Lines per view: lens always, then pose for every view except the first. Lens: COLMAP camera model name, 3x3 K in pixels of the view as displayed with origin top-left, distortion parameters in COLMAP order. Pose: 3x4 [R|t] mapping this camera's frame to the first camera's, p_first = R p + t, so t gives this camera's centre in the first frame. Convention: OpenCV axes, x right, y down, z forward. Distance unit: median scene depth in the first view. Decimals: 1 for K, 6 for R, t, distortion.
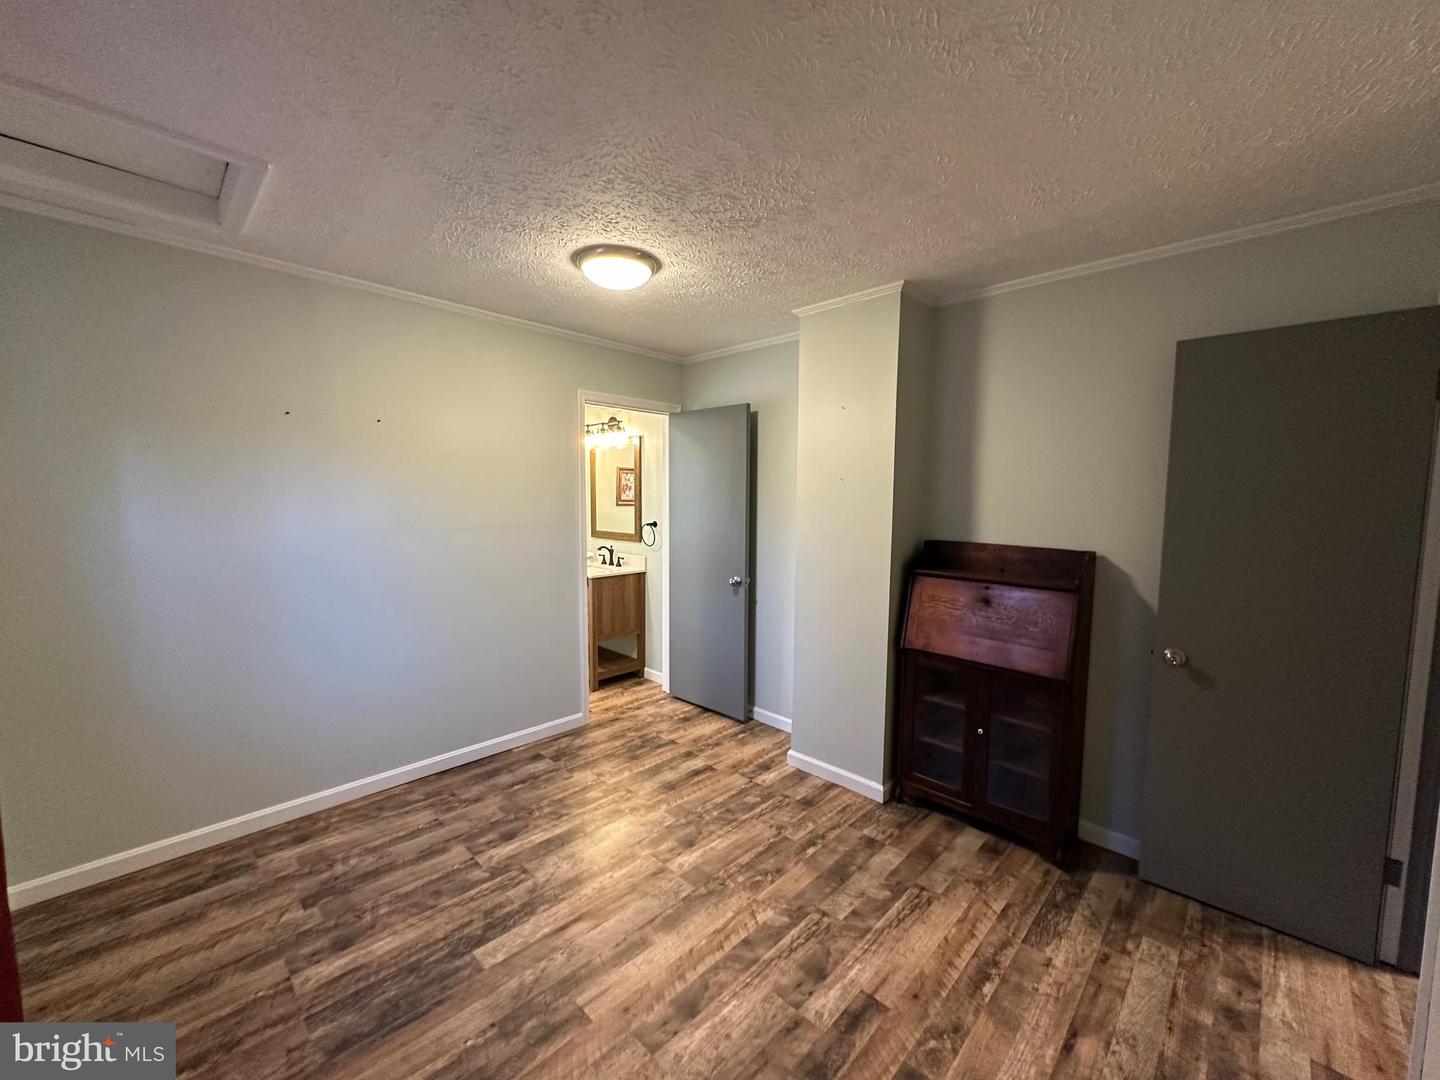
lens RADIAL K [[571.9, 0, 721.8], [0, 571.9, 546.3], [0, 0, 1]] dist [-0.003620, 0.000694]
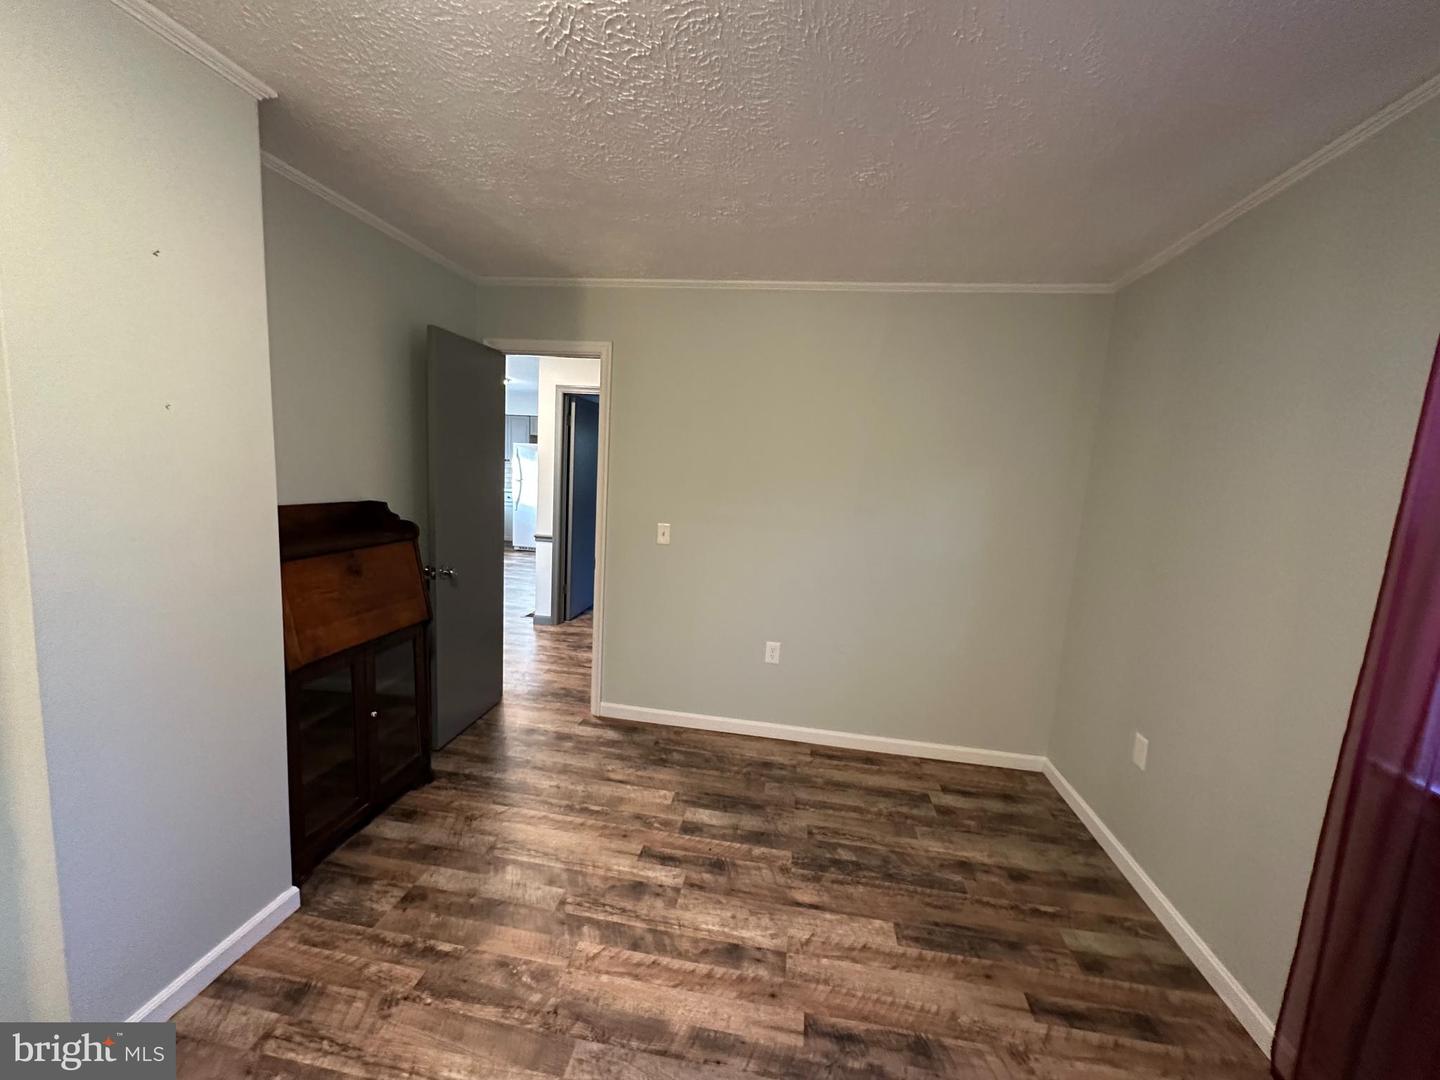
lens RADIAL K [[571.9, 0, 721.0], [0, 571.9, 530.1], [0, 0, 1]] dist [-0.003620, 0.000694]
pose [[-0.575930, -0.132458, 0.806696, -0.676618], [0.016037, 0.984766, 0.173146, -0.128950], [-0.817341, 0.112657, -0.565032, 1.294475]]
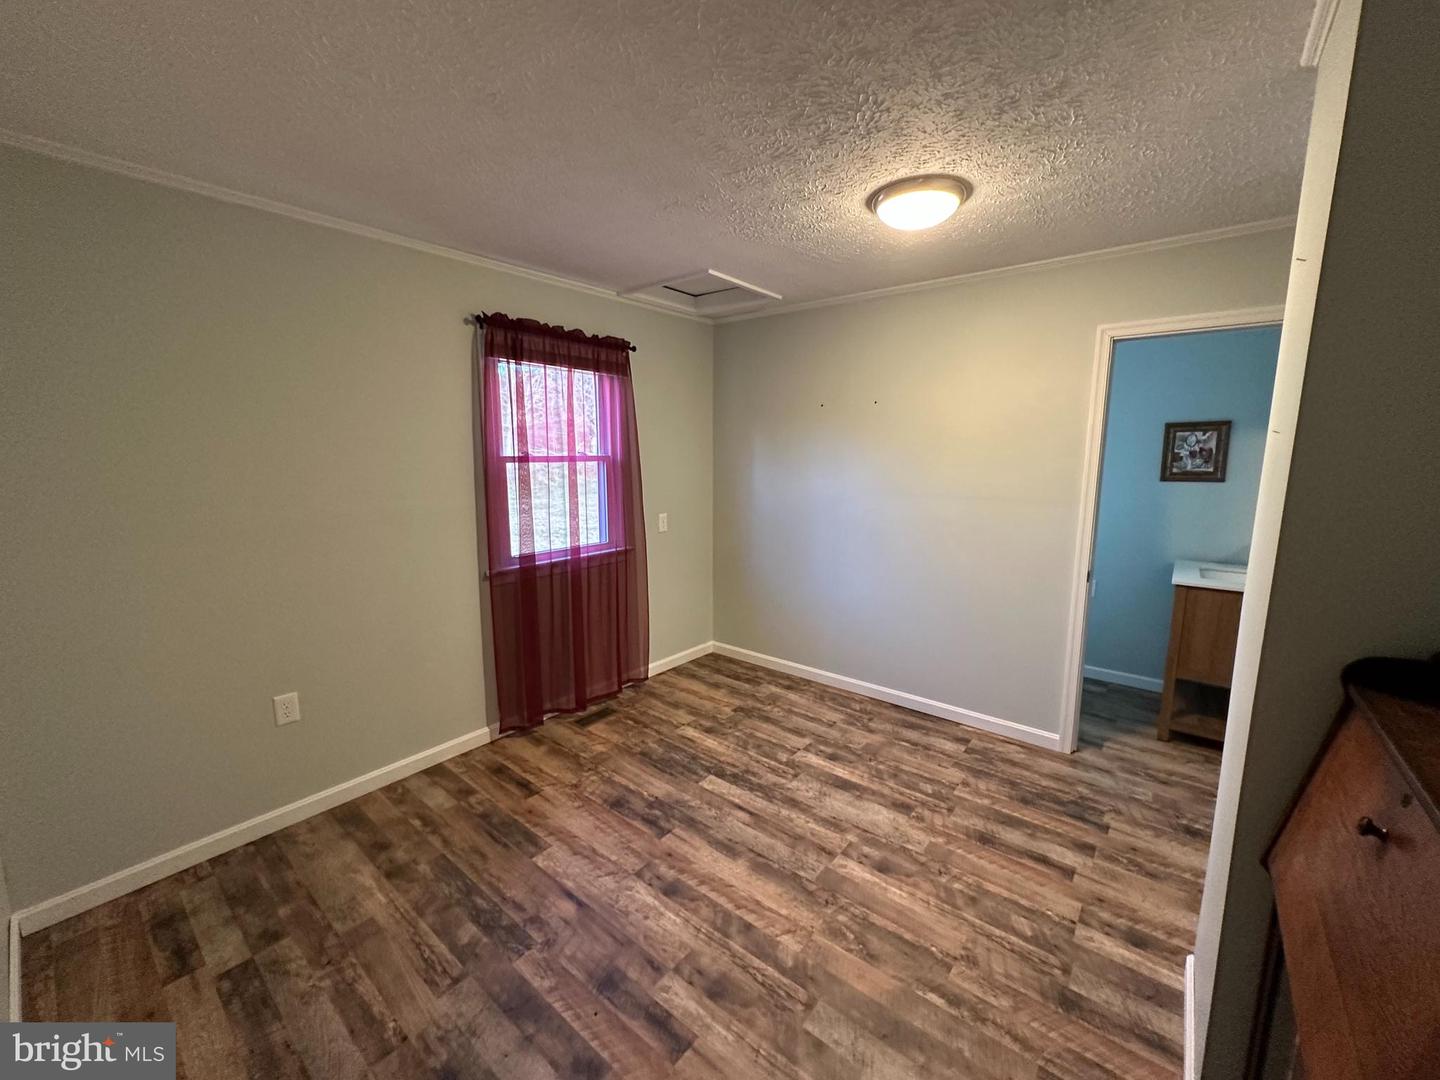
lens RADIAL K [[571.9, 0, 717.3], [0, 571.9, 545.9], [0, 0, 1]] dist [-0.003620, 0.000694]
pose [[0.080202, 0.145984, -0.986031, 0.872553], [-0.096534, 0.985705, 0.138084, -0.070352], [0.992093, 0.084111, 0.093148, 0.778330]]
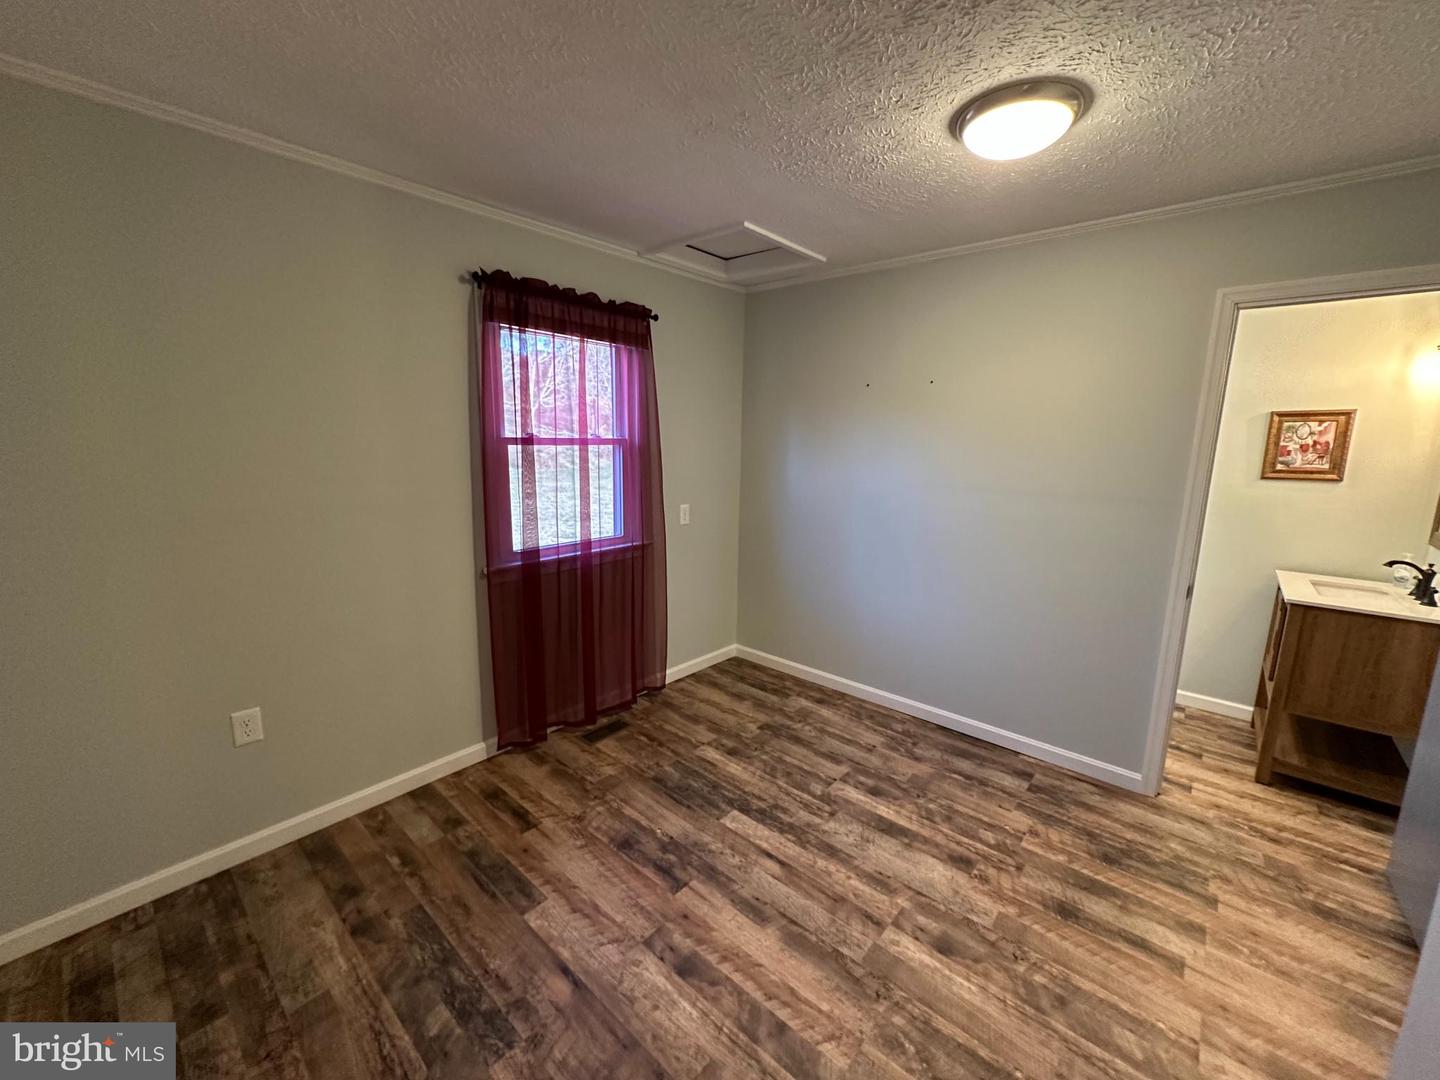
lens RADIAL K [[571.9, 0, 717.6], [0, 571.9, 544.5], [0, 0, 1]] dist [-0.003620, 0.000694]
pose [[0.043123, 0.169816, -0.984532, 0.674561], [-0.112640, 0.979992, 0.164099, -0.070889], [0.992700, 0.103822, 0.061388, 0.771980]]
